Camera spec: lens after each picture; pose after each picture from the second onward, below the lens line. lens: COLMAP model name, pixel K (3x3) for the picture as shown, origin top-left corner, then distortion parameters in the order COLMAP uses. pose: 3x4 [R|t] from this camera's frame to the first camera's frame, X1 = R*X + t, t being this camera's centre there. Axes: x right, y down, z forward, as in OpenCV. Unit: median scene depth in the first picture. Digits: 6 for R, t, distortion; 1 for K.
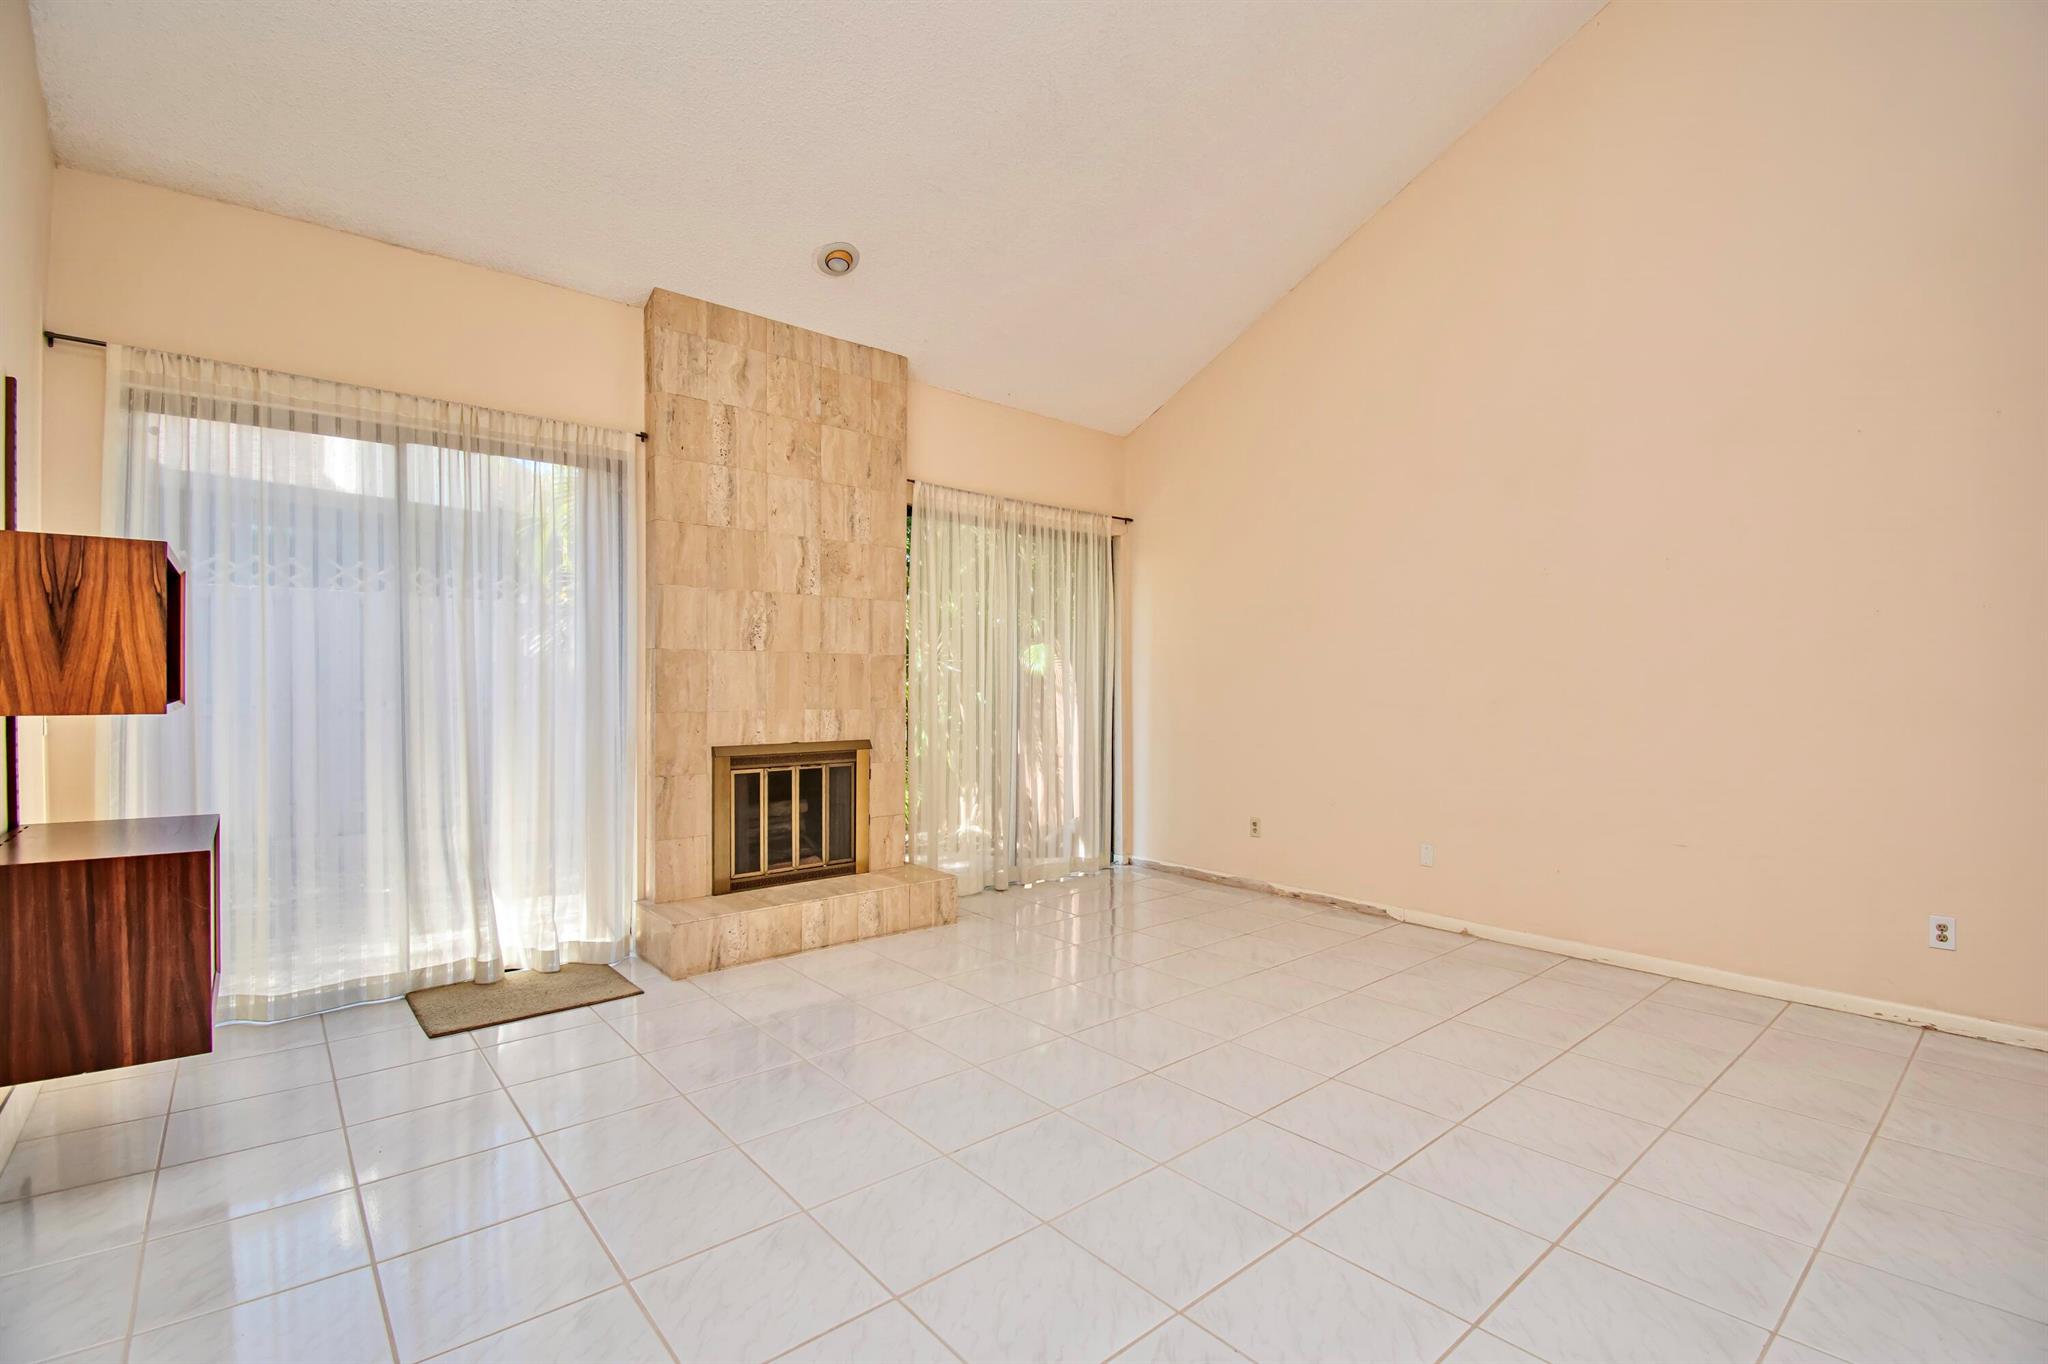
lens RADIAL K [[908.6, 0, 1030.3], [0, 908.6, 695.7], [0, 0, 1]] dist [0.002523, -0.017229]
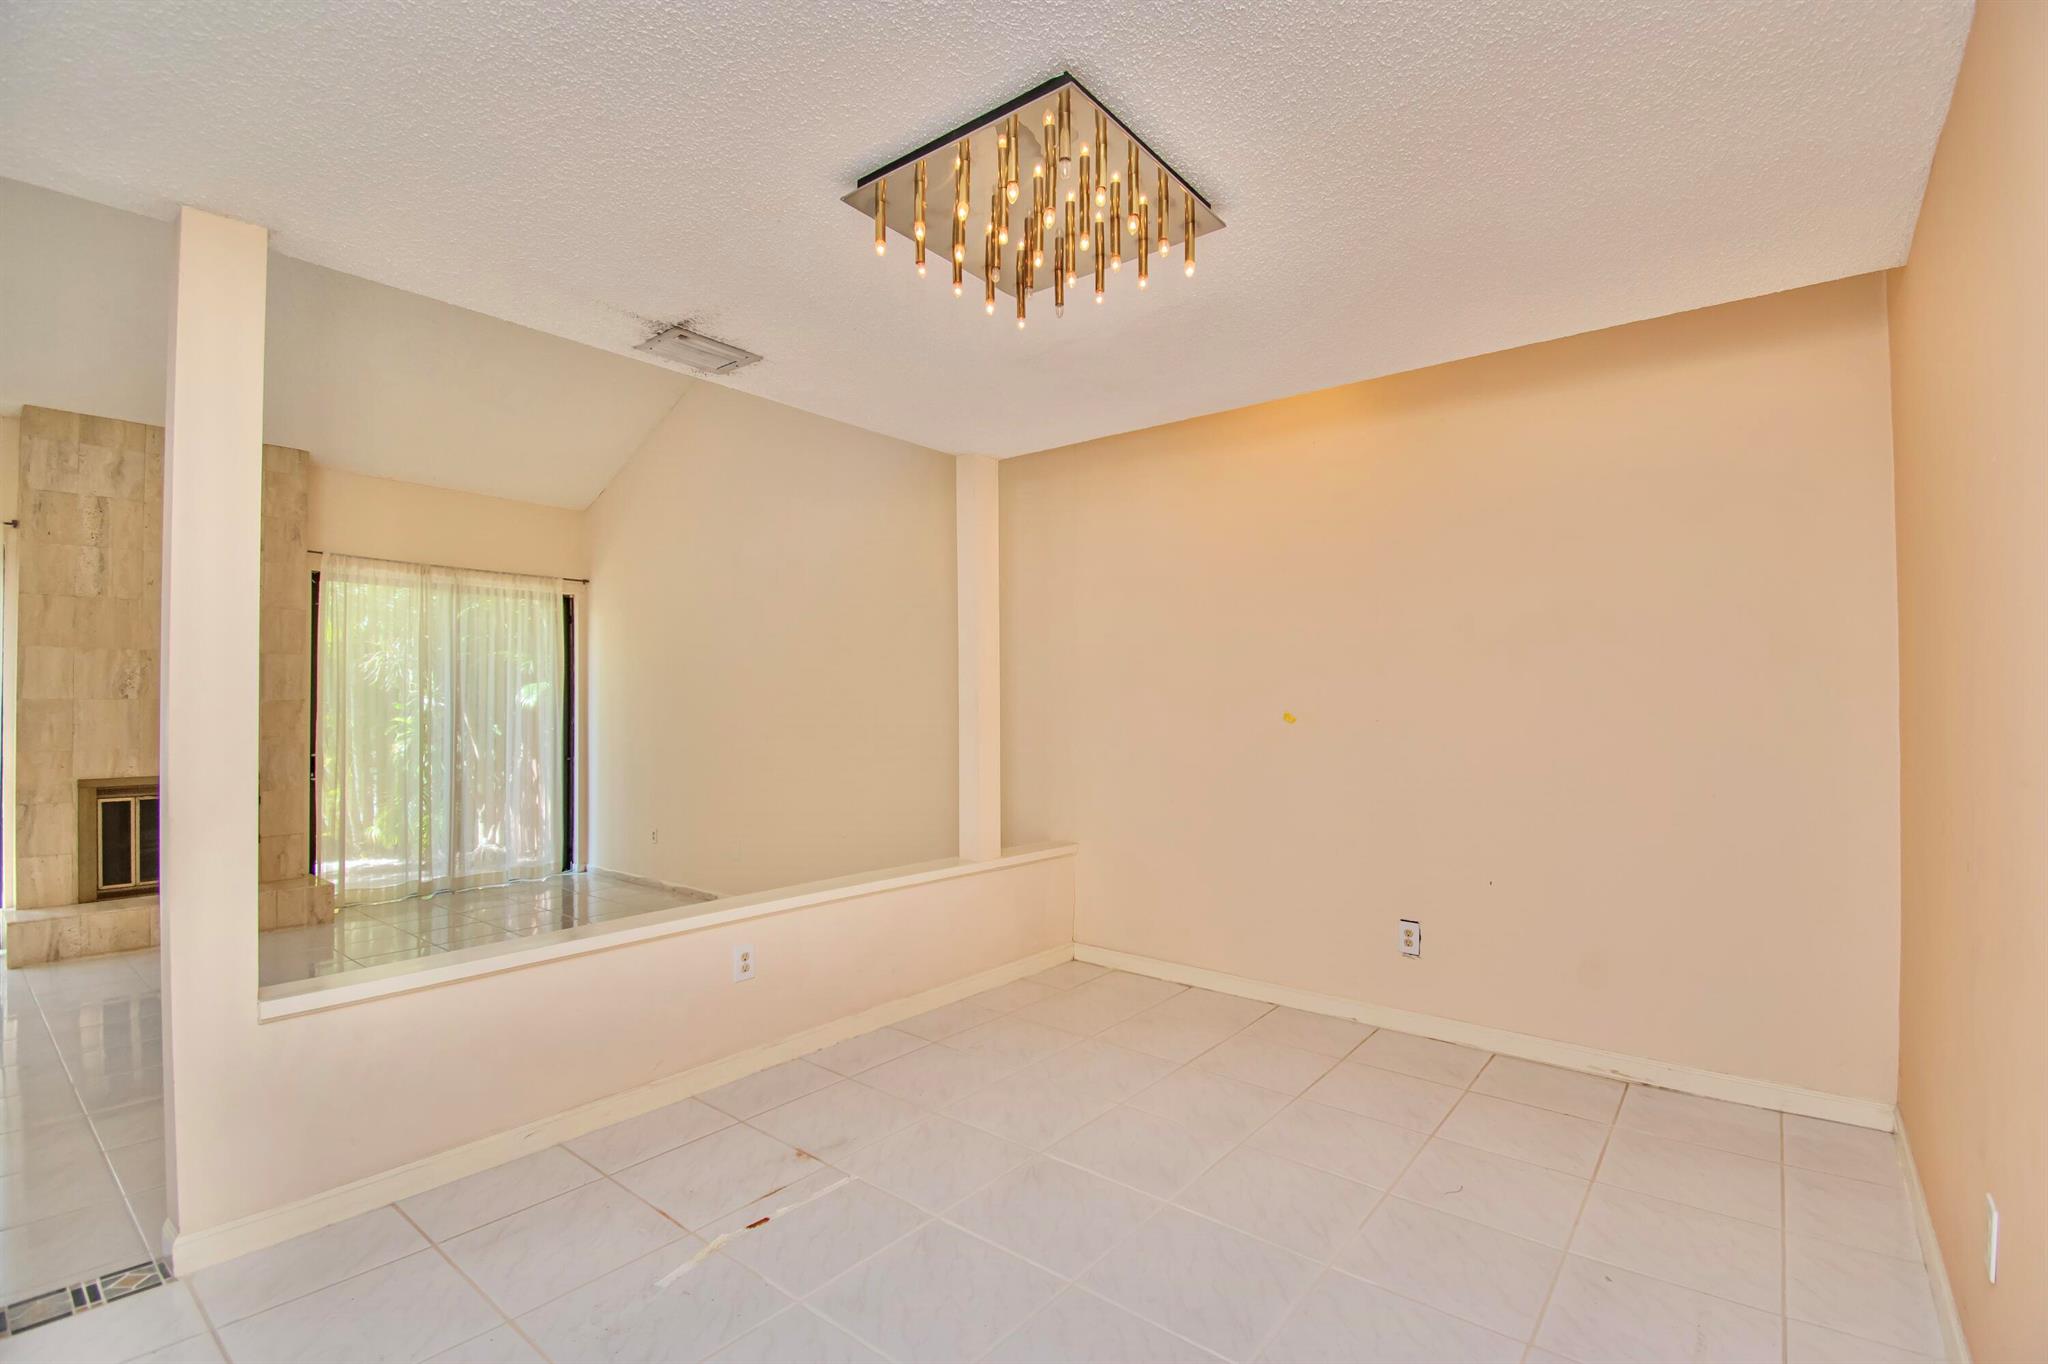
lens RADIAL K [[908.6, 0, 1029.7], [0, 908.6, 693.9], [0, 0, 1]] dist [0.002523, -0.017229]
pose [[0.983381, -0.001990, 0.181543, 0.653020], [0.006203, 0.999724, -0.022645, -0.021709], [-0.181448, 0.023395, 0.983122, -0.376994]]
